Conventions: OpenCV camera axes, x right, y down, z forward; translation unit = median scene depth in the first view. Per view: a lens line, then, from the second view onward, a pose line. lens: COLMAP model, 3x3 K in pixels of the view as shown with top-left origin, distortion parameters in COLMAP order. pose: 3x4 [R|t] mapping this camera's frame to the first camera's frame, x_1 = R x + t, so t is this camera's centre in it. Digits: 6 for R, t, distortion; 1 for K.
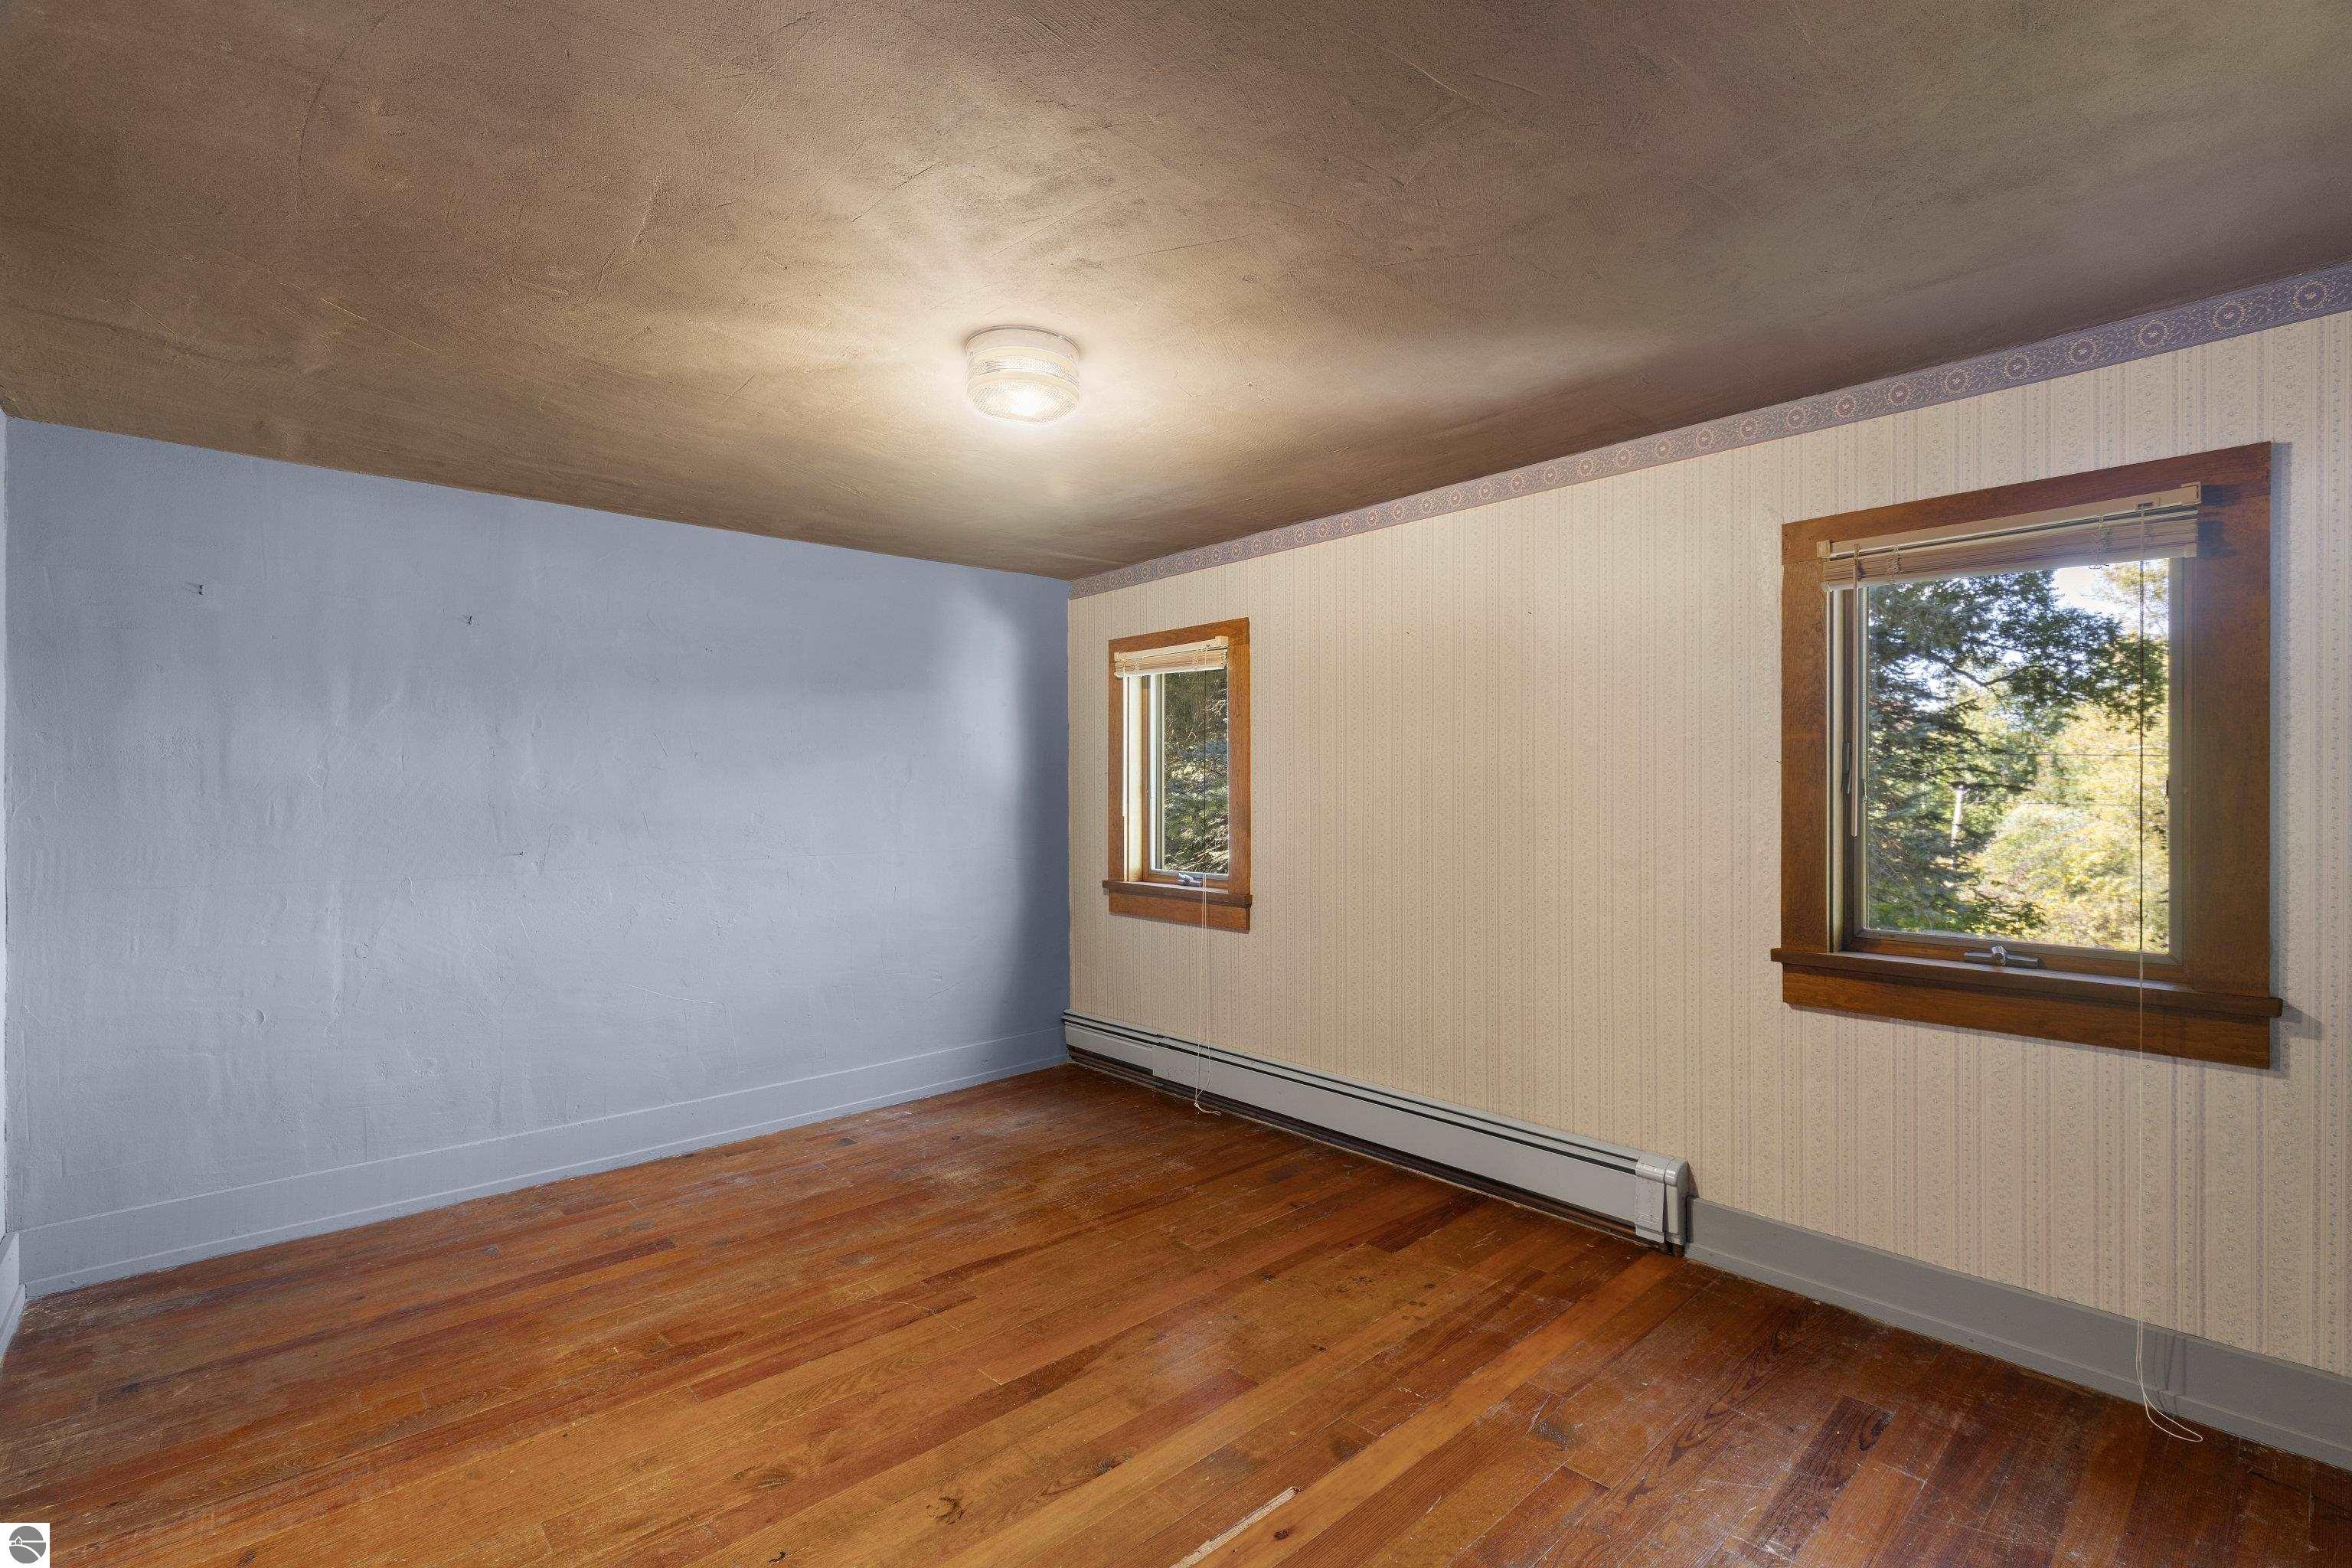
lens RADIAL K [[1054.8, 0, 1179.9], [0, 1054.8, 788.0], [0, 0, 1]] dist [0.007636, -0.001190]
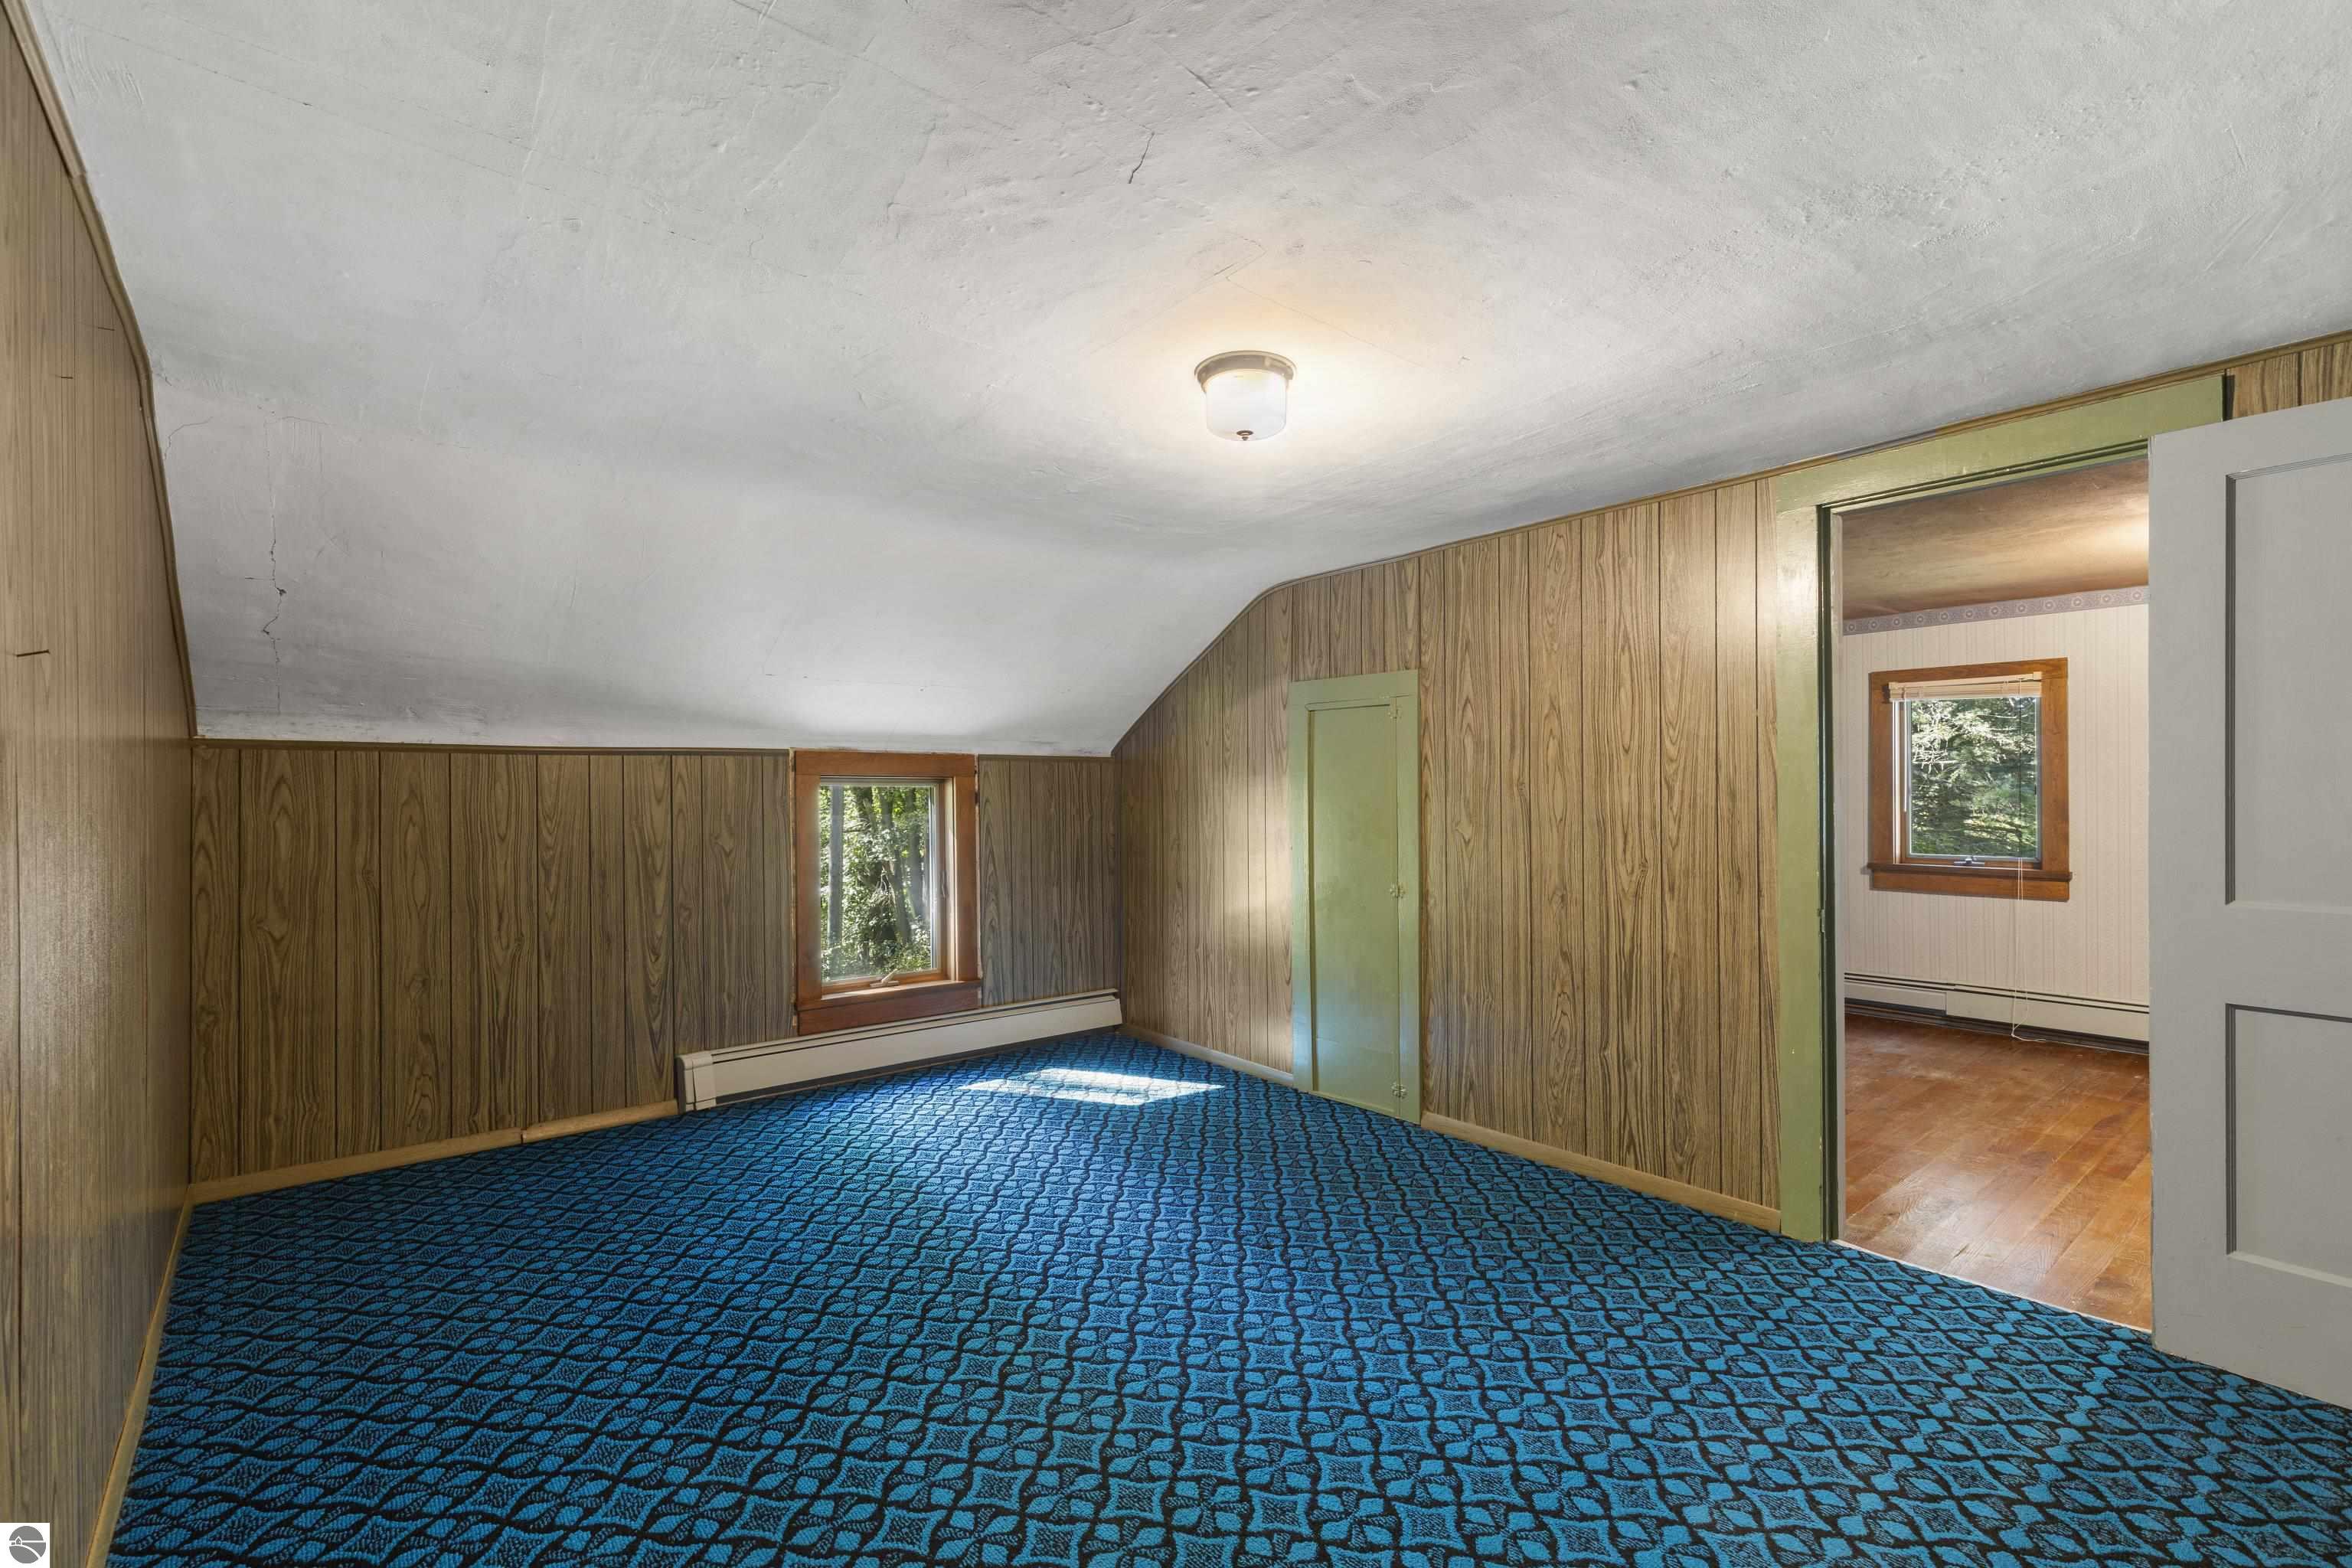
lens RADIAL K [[1054.8, 0, 1172.7], [0, 1054.8, 786.8], [0, 0, 1]] dist [0.007636, -0.001190]
pose [[0.998845, -0.001865, -0.048018, -0.954768], [0.001717, 0.999994, -0.003132, -0.001849], [0.048024, 0.003046, 0.998842, -0.345399]]
